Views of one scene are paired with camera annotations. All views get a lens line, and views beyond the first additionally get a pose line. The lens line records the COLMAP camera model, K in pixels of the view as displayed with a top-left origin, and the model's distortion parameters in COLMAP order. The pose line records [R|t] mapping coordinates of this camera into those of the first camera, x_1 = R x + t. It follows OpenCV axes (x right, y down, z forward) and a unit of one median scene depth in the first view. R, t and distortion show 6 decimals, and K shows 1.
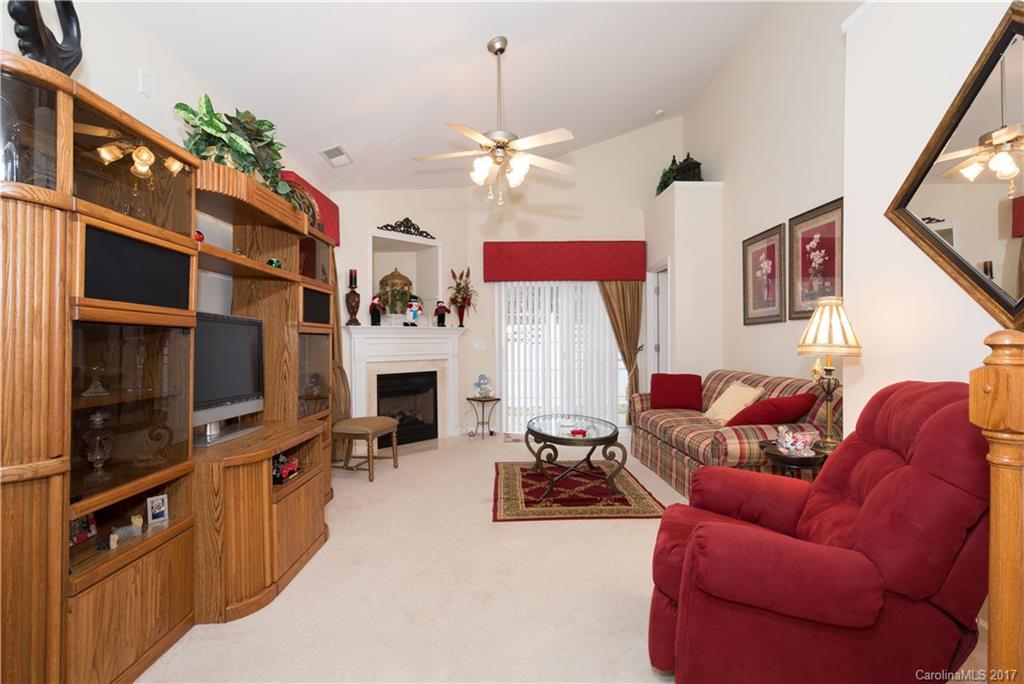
lens RADIAL K [[481.8, 0, 520.4], [0, 481.8, 343.3], [0, 0, 1]] dist [-0.014704, 0.000124]
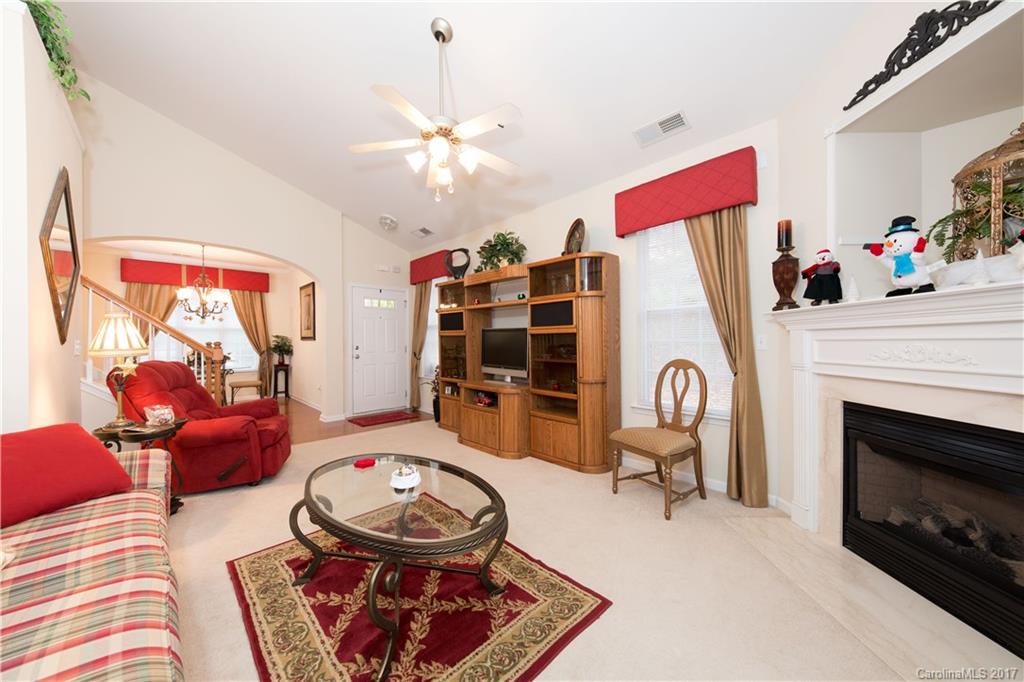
lens RADIAL K [[344.8, 0, 516.1], [0, 344.8, 340.7], [0, 0, 1]] dist [-0.001432, -0.000171]
pose [[-0.728445, 0.015985, -0.684918, 0.225216], [0.014699, 0.999862, 0.007703, -0.005734], [0.684946, -0.004456, -0.728580, 1.112098]]
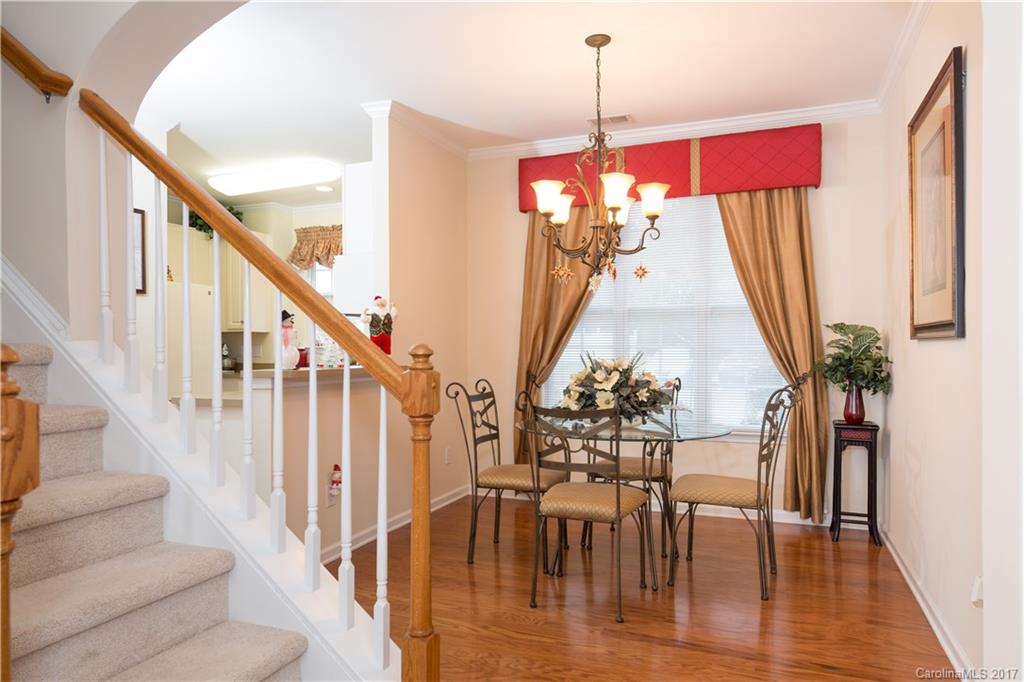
lens RADIAL K [[657.4, 0, 515.6], [0, 657.4, 351.5], [0, 0, 1]] dist [0.009046, 0.007725]
pose [[-0.915925, 0.012280, 0.401162, 0.007980], [0.013826, 0.999904, 0.000961, -0.003436], [-0.401112, 0.006426, -0.916007, 0.288590]]
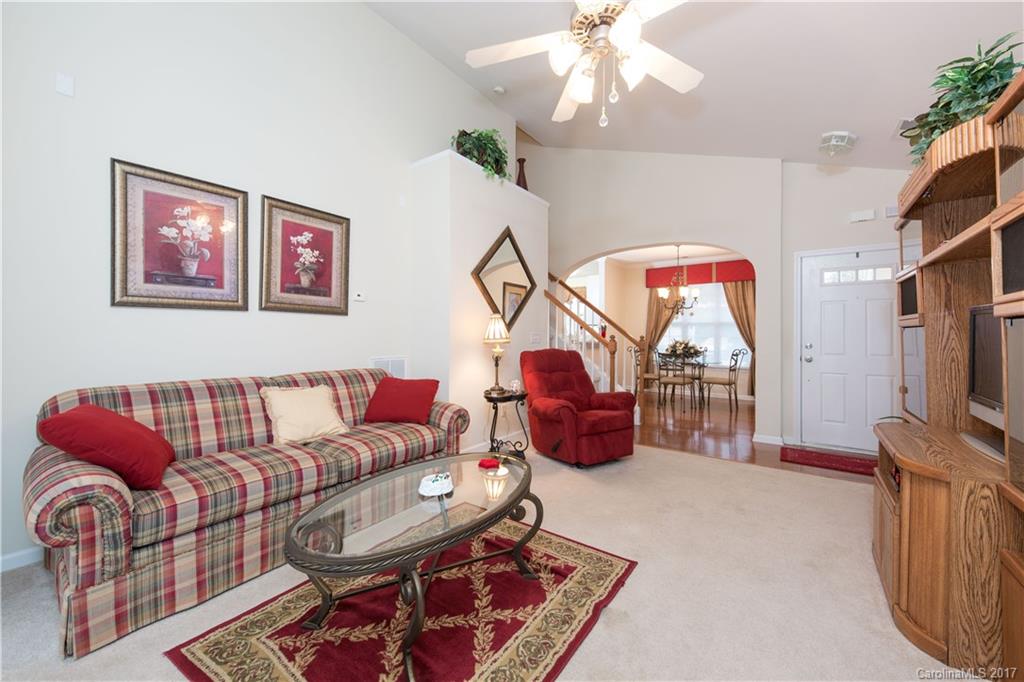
lens RADIAL K [[393.6, 0, 509.9], [0, 393.6, 333.0], [0, 0, 1]] dist [0.000177, -0.002294]
pose [[-0.780744, 0.009700, 0.624776, -0.189764], [0.000333, 0.999886, -0.015107, 0.002638], [-0.624851, -0.011587, -0.780658, 1.035315]]
